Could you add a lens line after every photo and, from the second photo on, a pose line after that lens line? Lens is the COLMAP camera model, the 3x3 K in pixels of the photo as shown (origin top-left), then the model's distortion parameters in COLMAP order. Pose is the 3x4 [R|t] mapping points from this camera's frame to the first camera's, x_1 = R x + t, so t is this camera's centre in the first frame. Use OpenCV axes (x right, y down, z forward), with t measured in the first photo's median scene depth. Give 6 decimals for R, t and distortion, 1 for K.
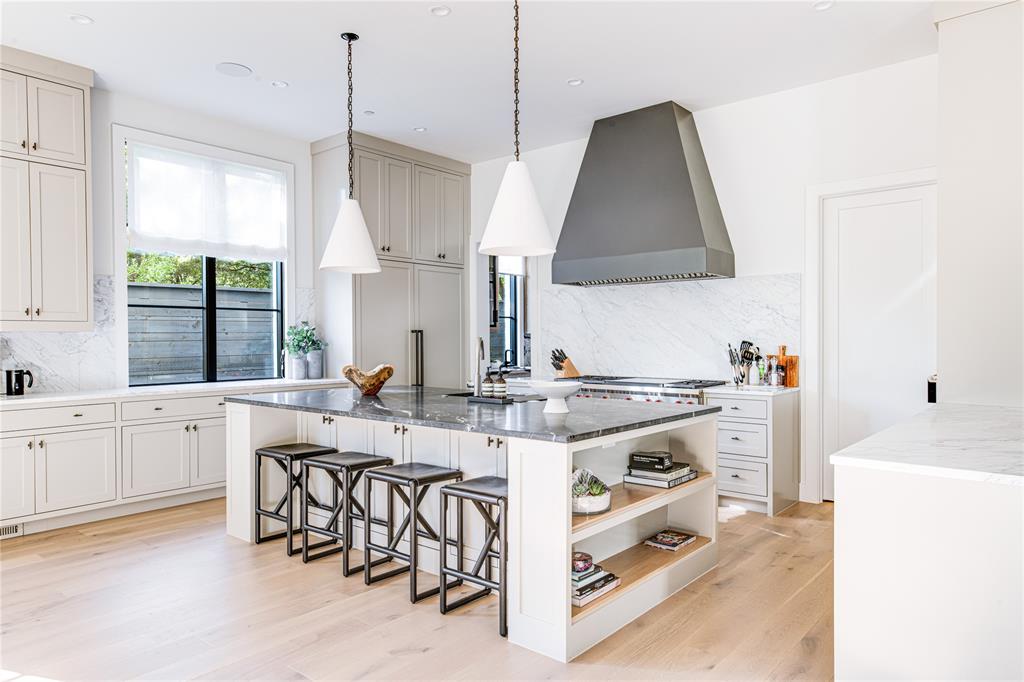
lens RADIAL K [[671.6, 0, 511.7], [0, 671.6, 350.0], [0, 0, 1]] dist [0.007284, 0.001505]
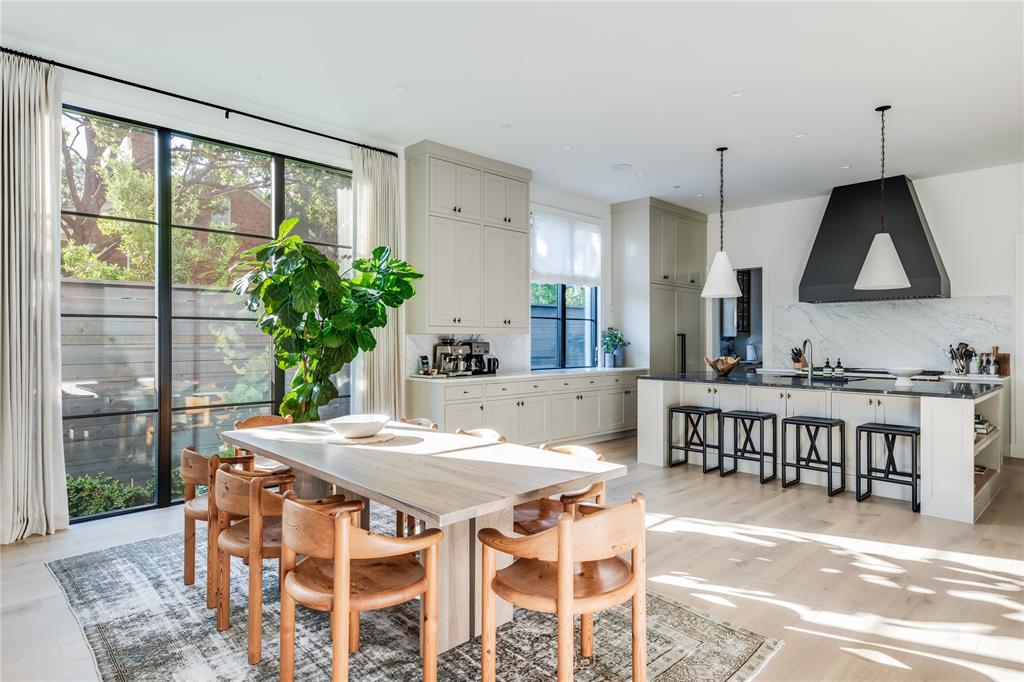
lens RADIAL K [[582.7, 0, 512.0], [0, 582.7, 341.0], [0, 0, 1]] dist [0.029047, -0.000291]
pose [[0.995631, 0.005310, -0.093221, -0.480173], [-0.006684, 0.999874, -0.014430, 0.006857], [0.093133, 0.014990, 0.995541, -0.330759]]
